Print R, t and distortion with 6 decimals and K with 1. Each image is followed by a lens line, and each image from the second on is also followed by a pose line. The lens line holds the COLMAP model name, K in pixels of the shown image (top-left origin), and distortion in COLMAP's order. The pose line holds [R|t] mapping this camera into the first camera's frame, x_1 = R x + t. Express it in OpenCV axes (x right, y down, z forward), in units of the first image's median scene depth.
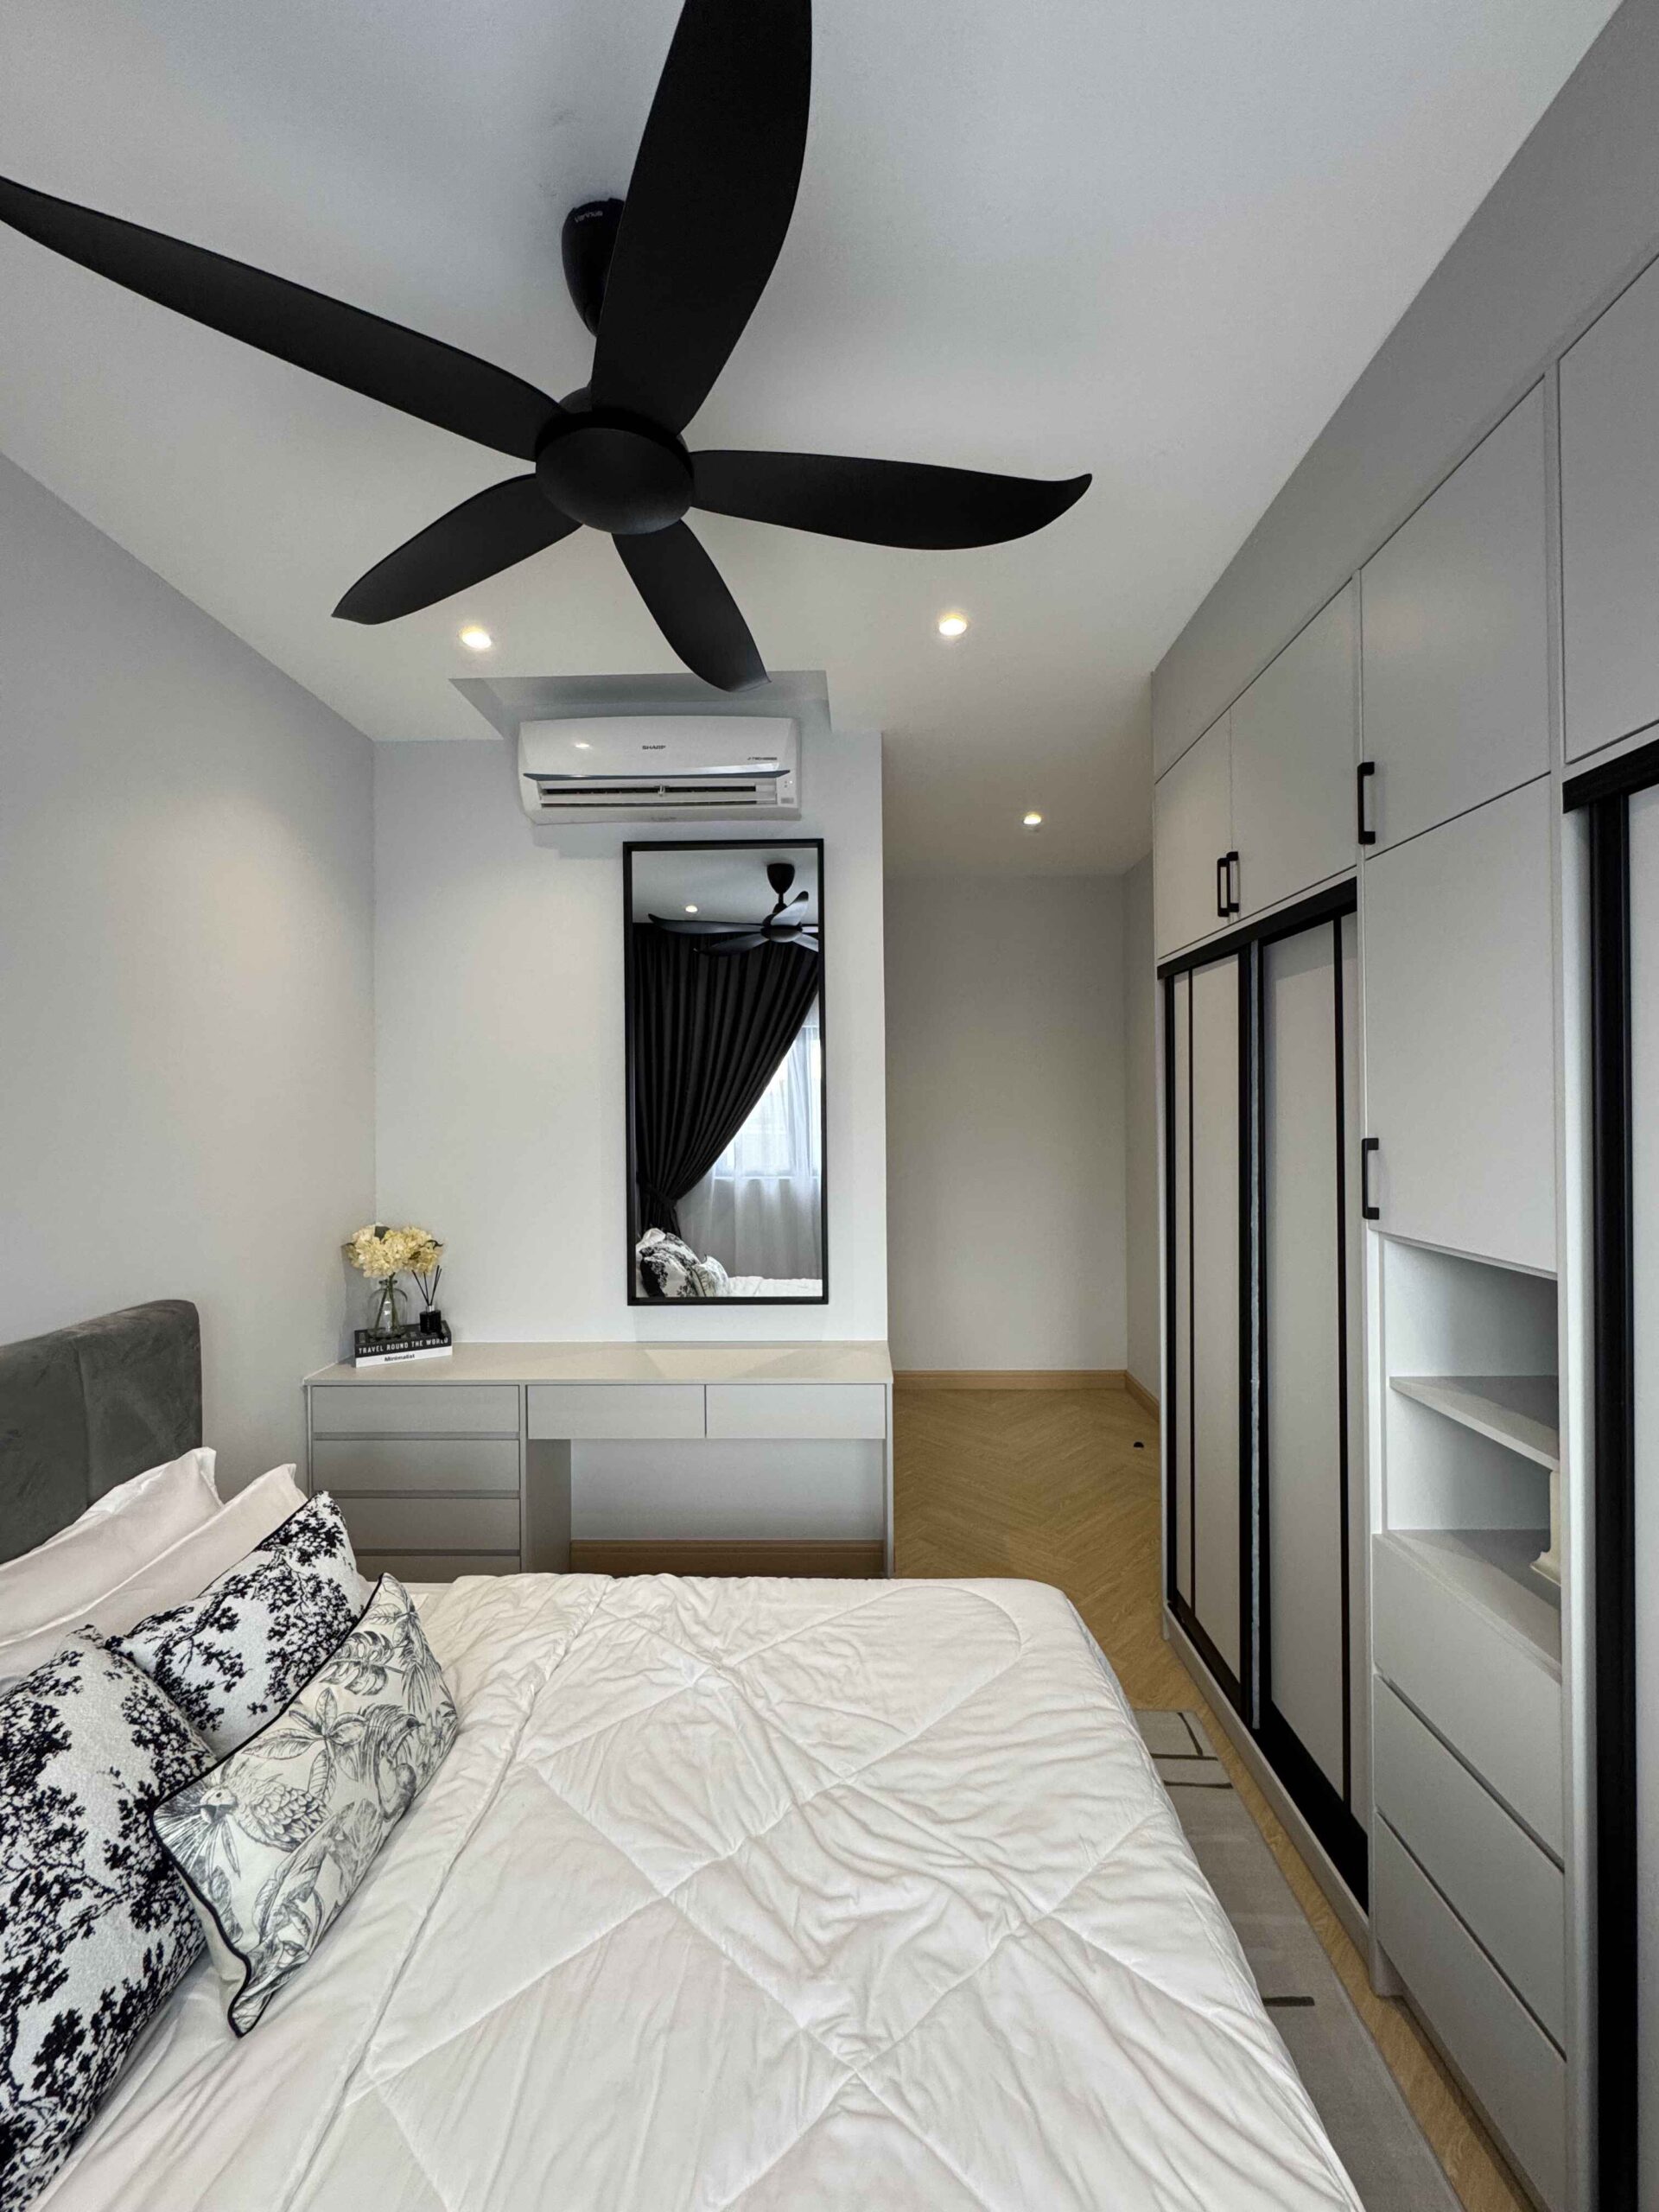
lens RADIAL K [[881.8, 0, 829.5], [0, 881.8, 1106.0], [0, 0, 1]] dist [-0.001313, 0.000542]
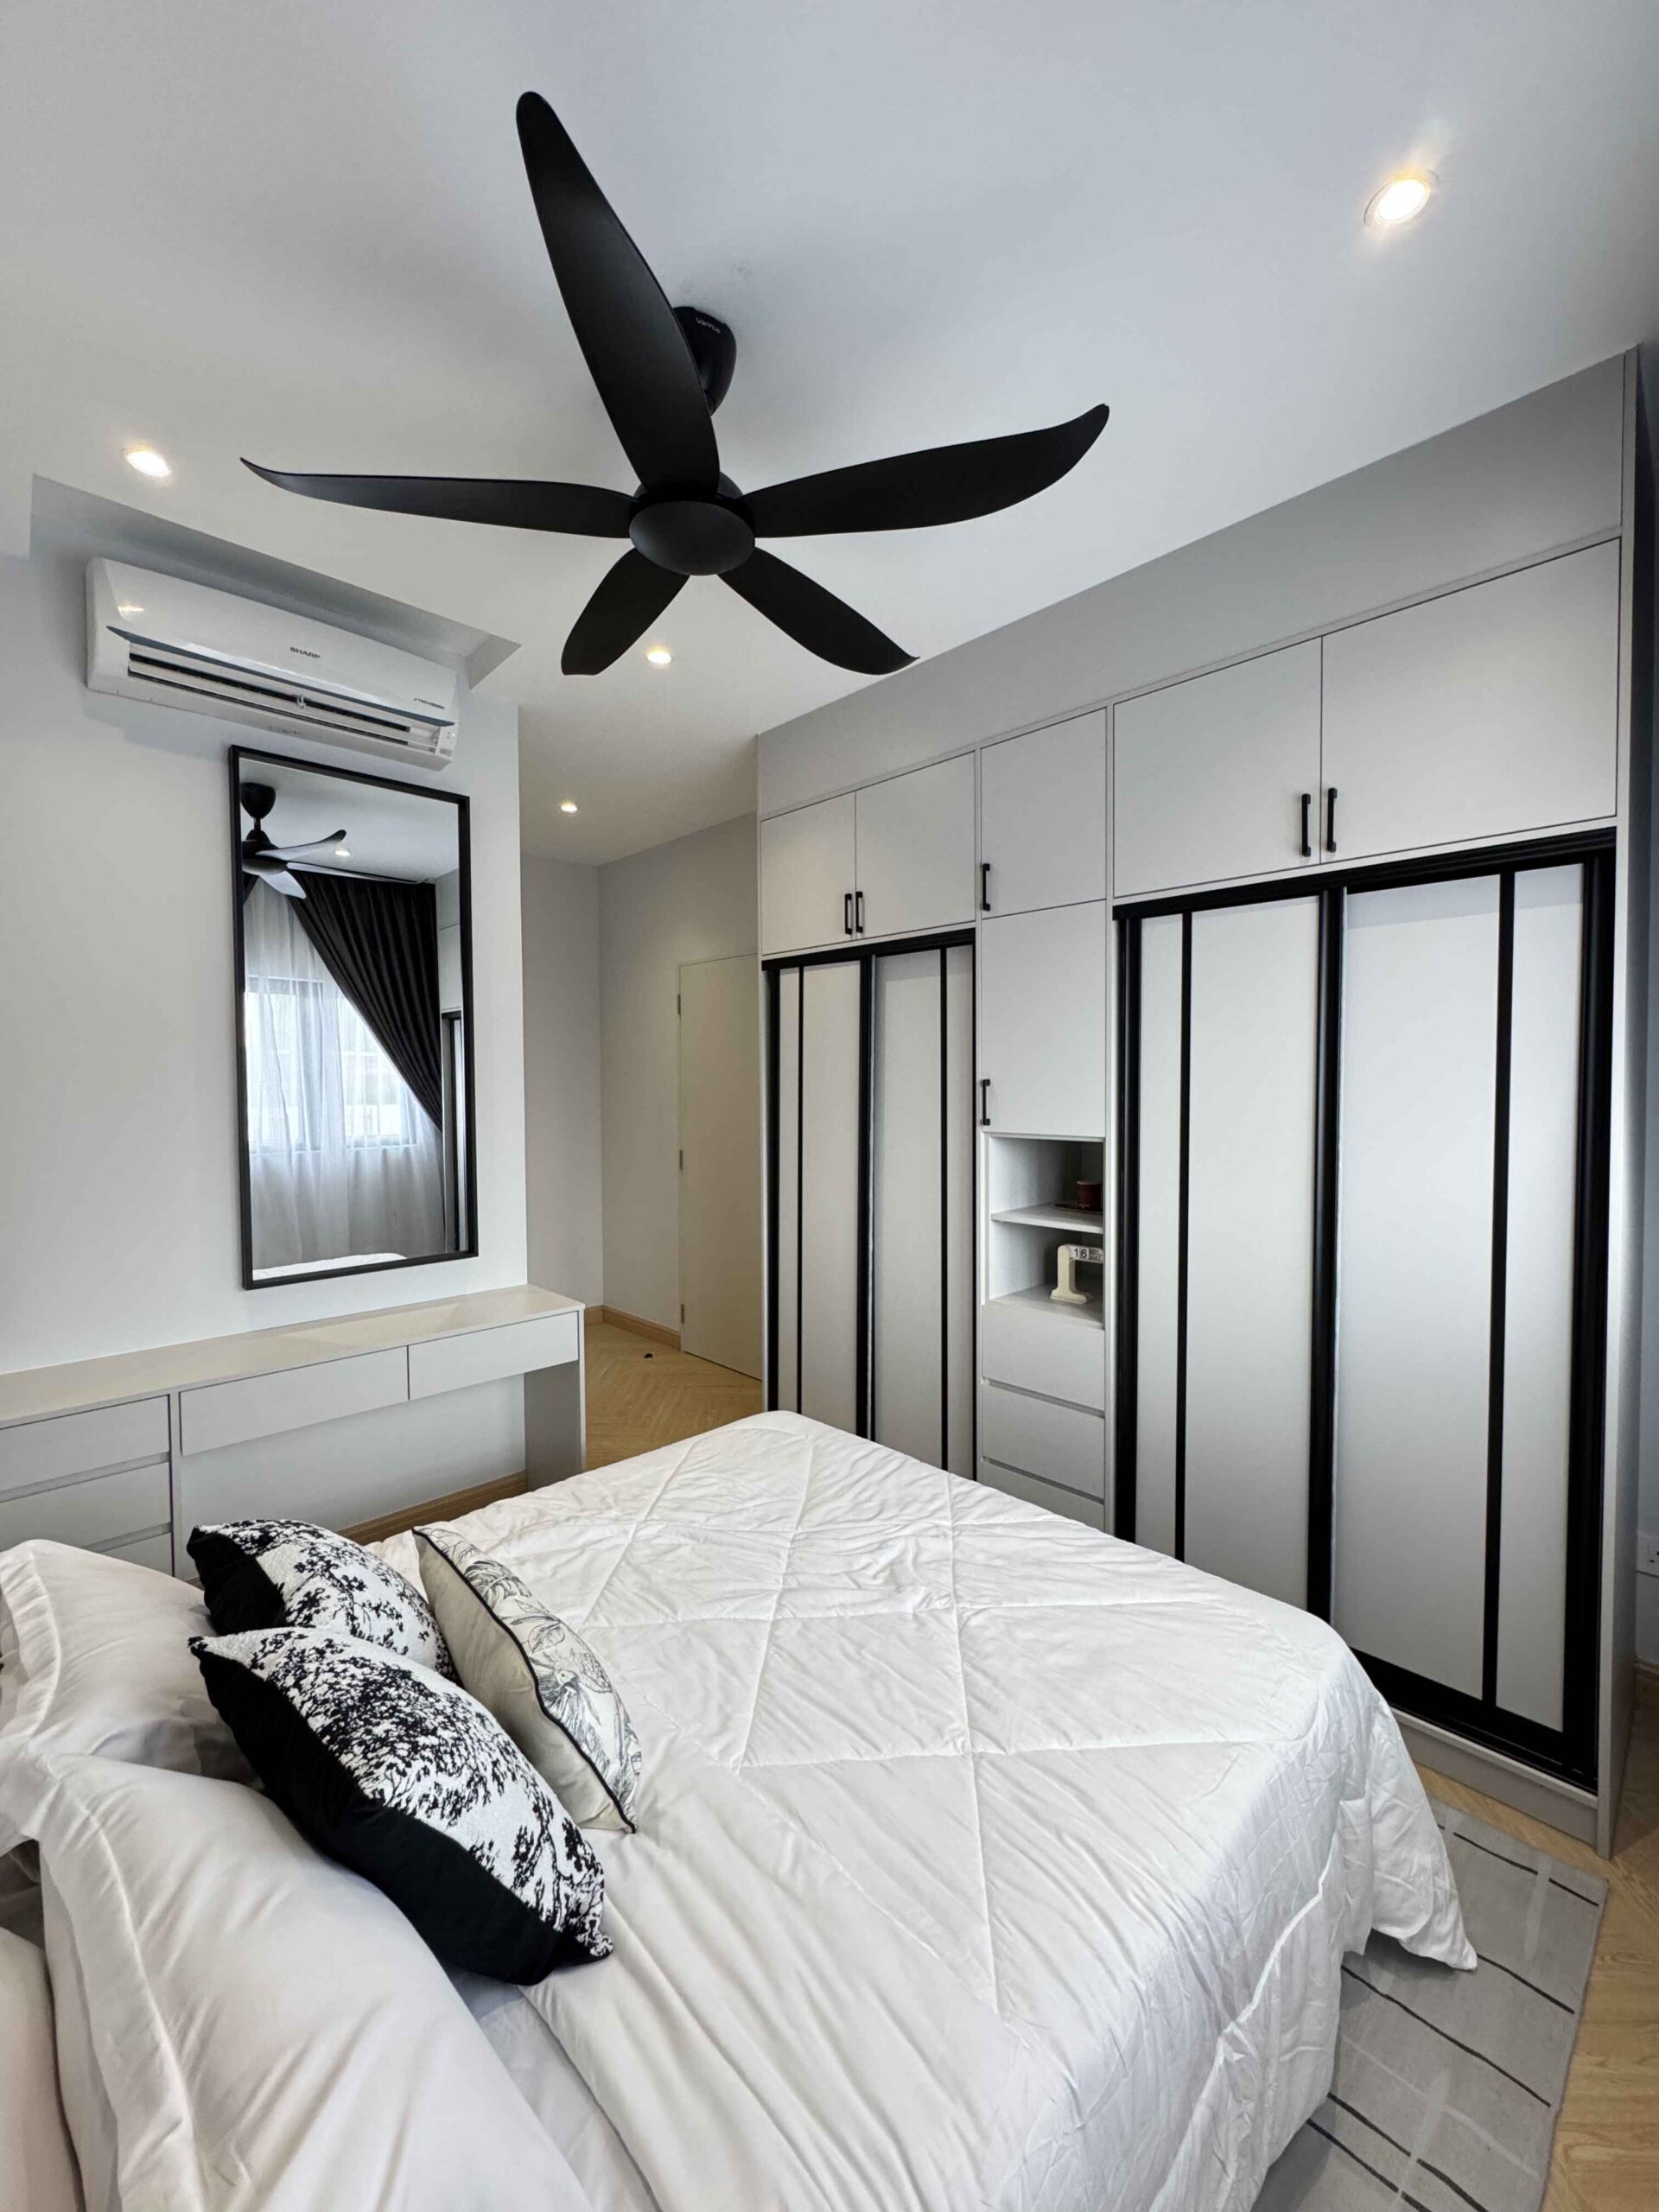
lens RADIAL K [[881.8, 0, 829.5], [0, 881.8, 1106.0], [0, 0, 1]] dist [-0.001313, 0.000542]
pose [[0.701406, -0.015527, 0.712593, -0.819747], [-0.001935, 0.999718, 0.023687, 0.046674], [-0.712759, -0.017993, 0.701178, -0.009613]]
